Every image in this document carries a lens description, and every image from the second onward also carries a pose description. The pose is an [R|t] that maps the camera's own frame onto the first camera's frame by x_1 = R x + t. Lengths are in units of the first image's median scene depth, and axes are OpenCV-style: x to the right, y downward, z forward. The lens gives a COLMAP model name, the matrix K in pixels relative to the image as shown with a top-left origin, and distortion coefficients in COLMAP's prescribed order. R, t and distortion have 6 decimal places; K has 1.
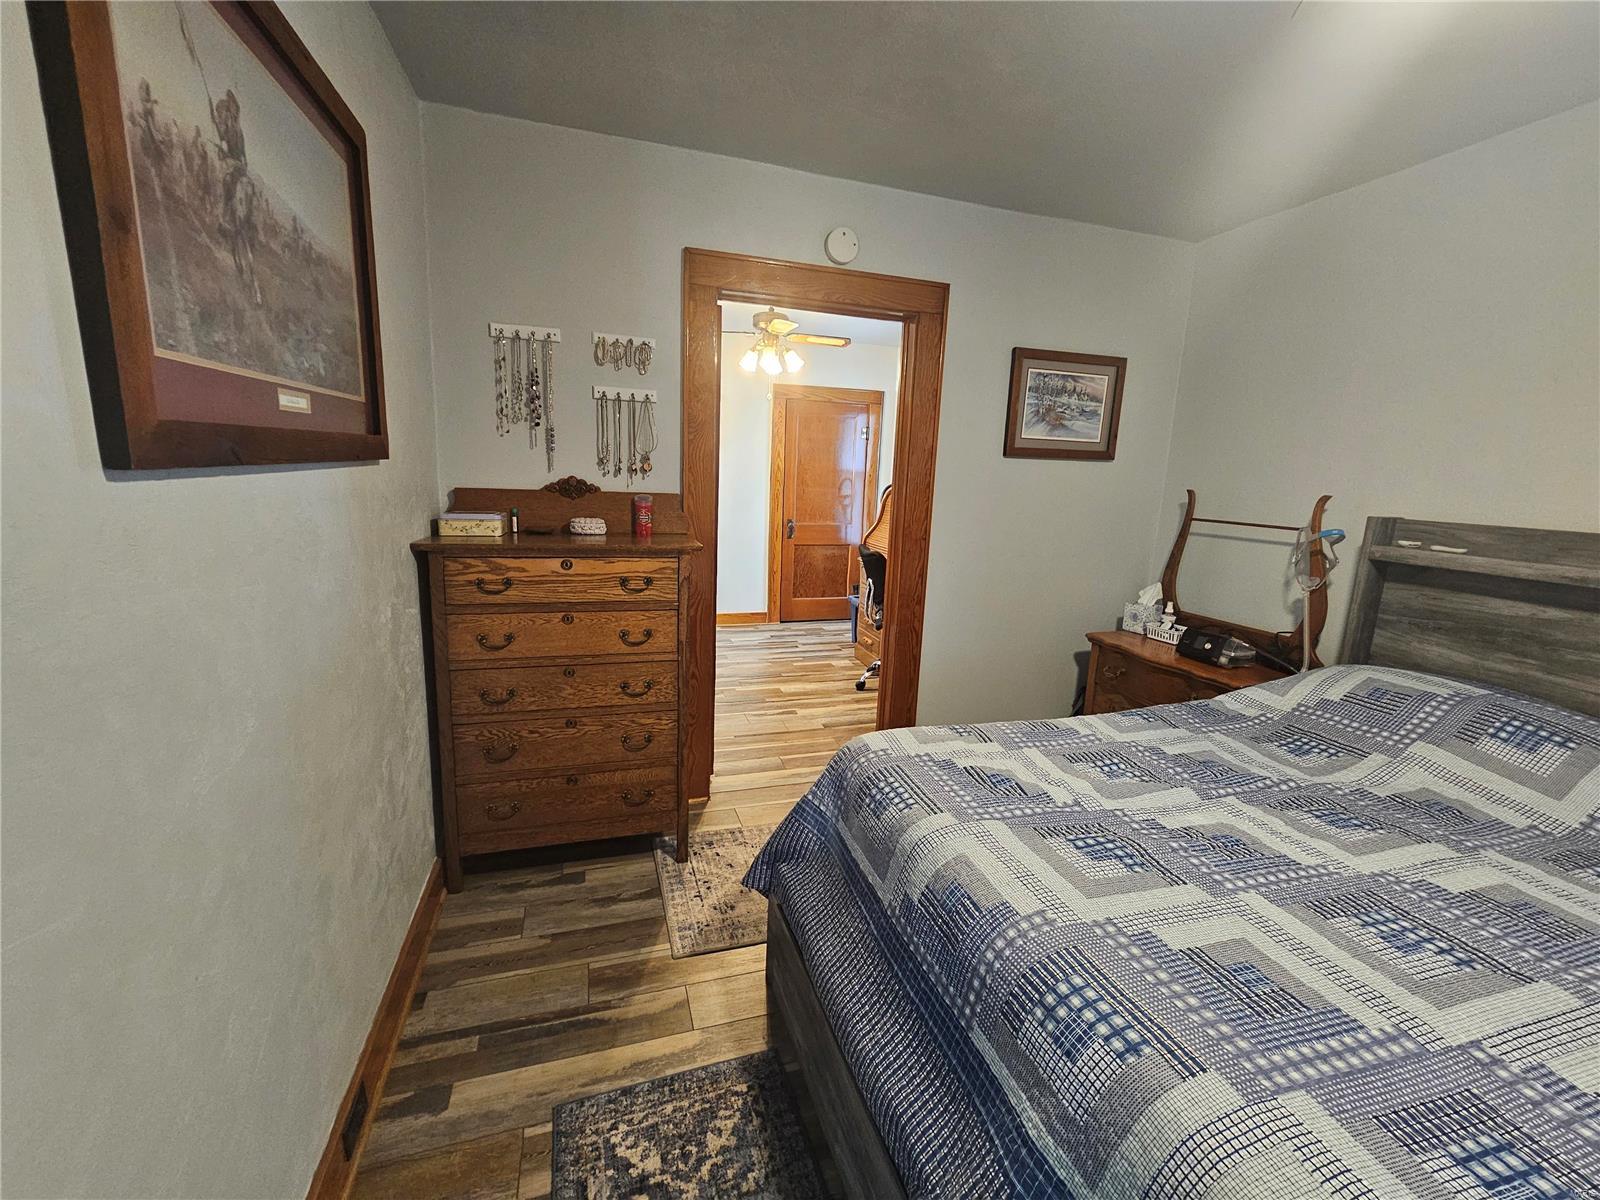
lens RADIAL K [[657.1, 0, 801.6], [0, 657.1, 592.1], [0, 0, 1]] dist [-0.002367, 0.000103]
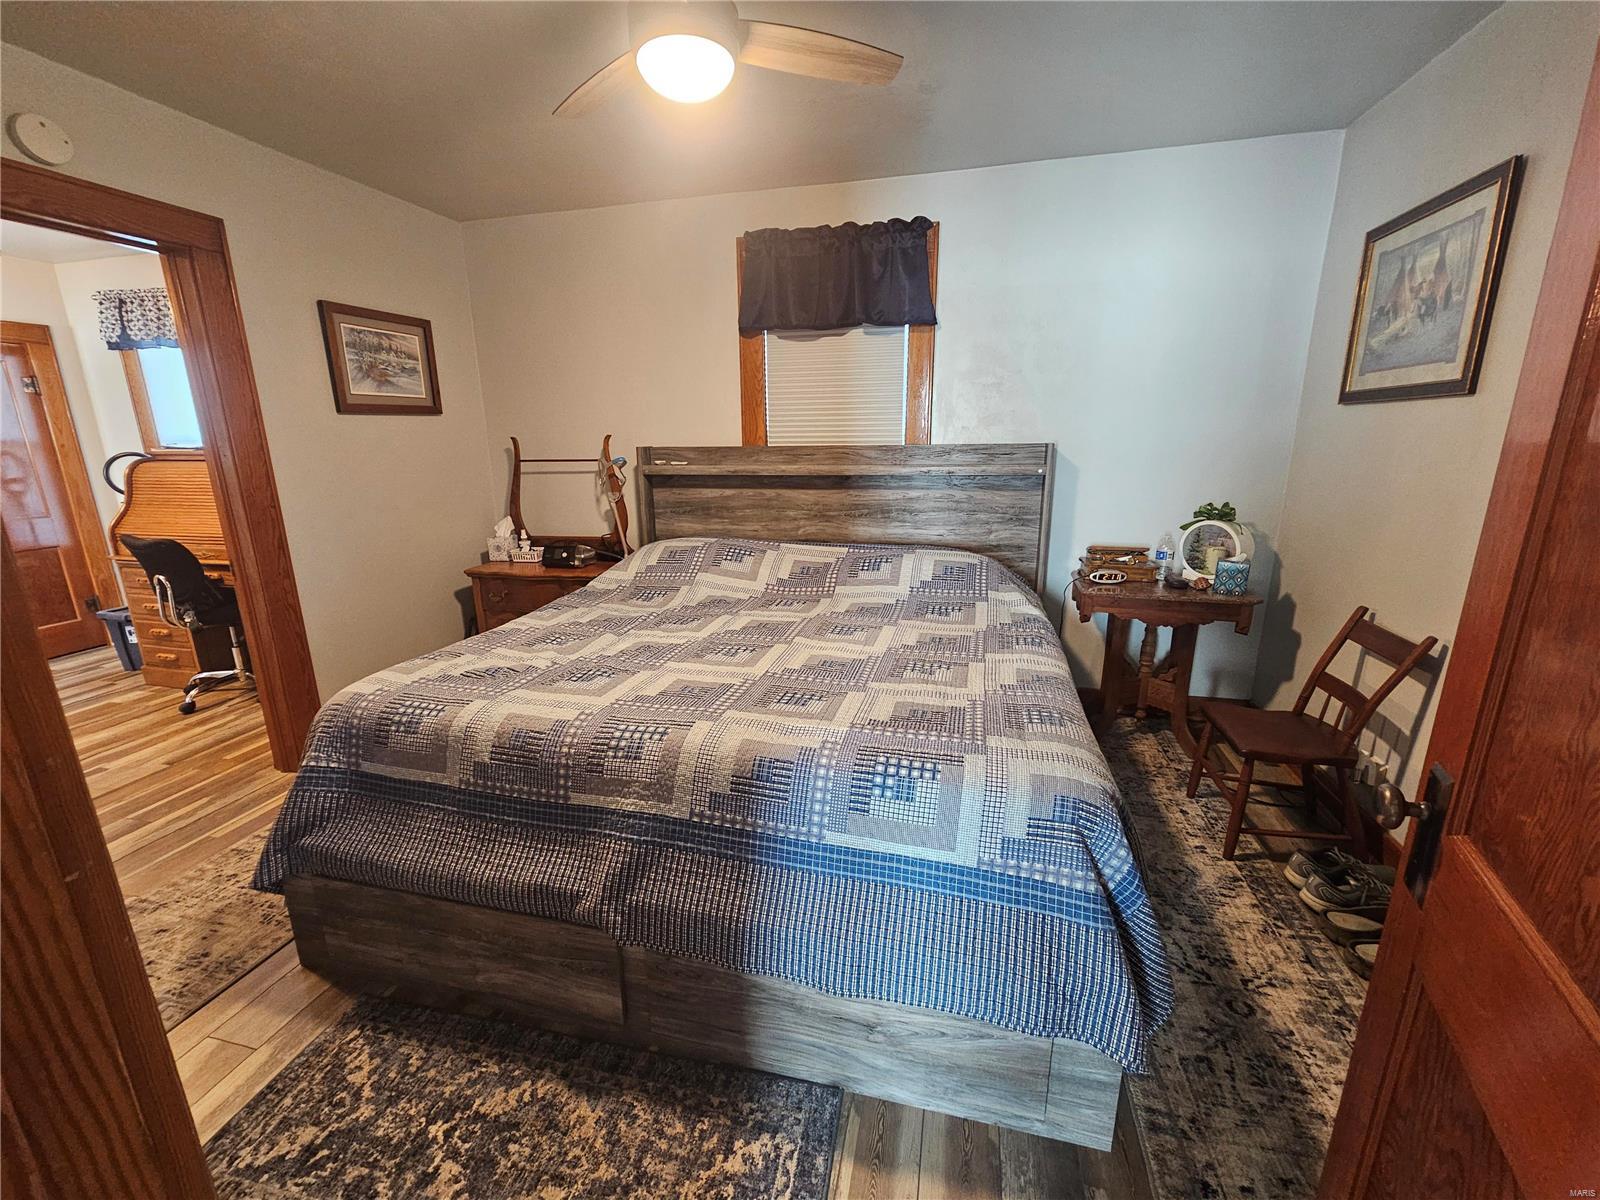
lens RADIAL K [[655.2, 0, 800.9], [0, 655.2, 595.1], [0, 0, 1]] dist [-0.000736, -0.000082]
pose [[0.524216, -0.250342, 0.813957, -0.288064], [0.191156, 0.966014, 0.173998, 0.028199], [-0.829854, 0.064380, 0.554254, -0.153849]]
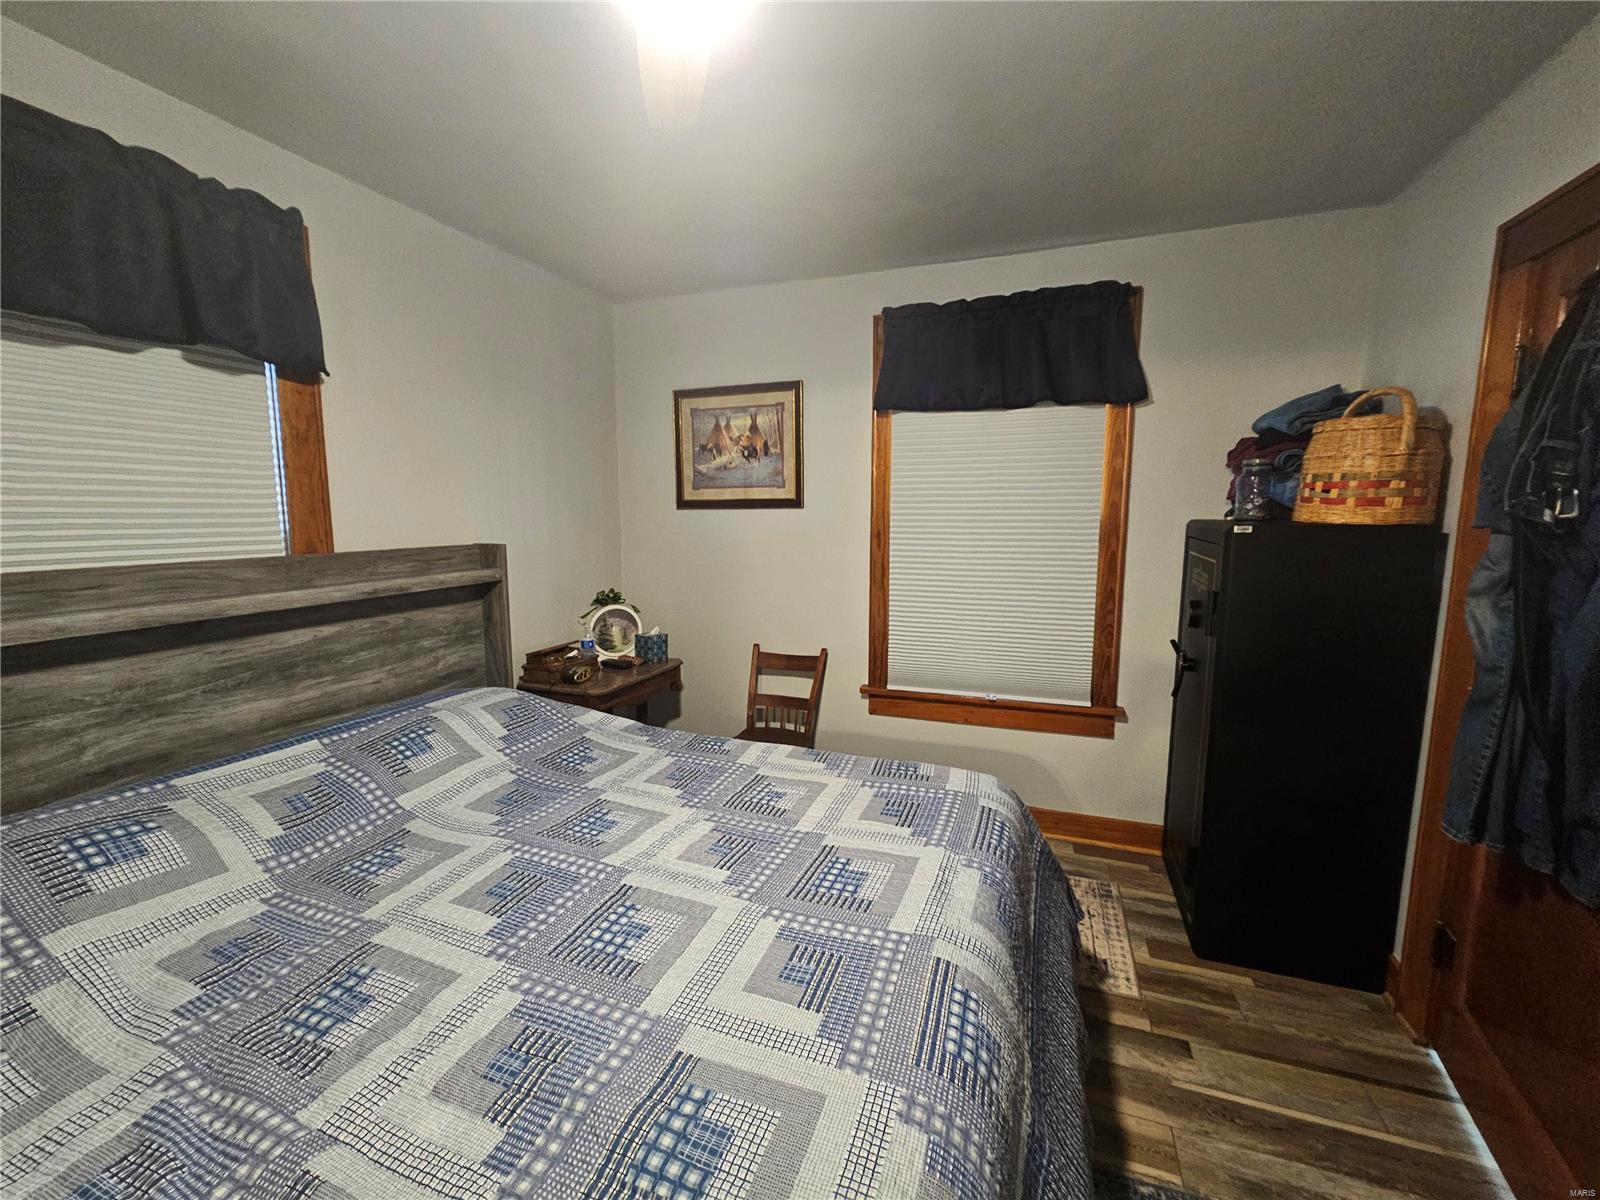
lens RADIAL K [[655.2, 0, 800.9], [0, 655.2, 595.1], [0, 0, 1]] dist [-0.000736, -0.000082]
pose [[-0.789578, -0.117540, 0.602287, 0.040158], [0.083389, 0.951828, 0.295076, -0.167562], [-0.607957, 0.283210, -0.741741, 0.775580]]
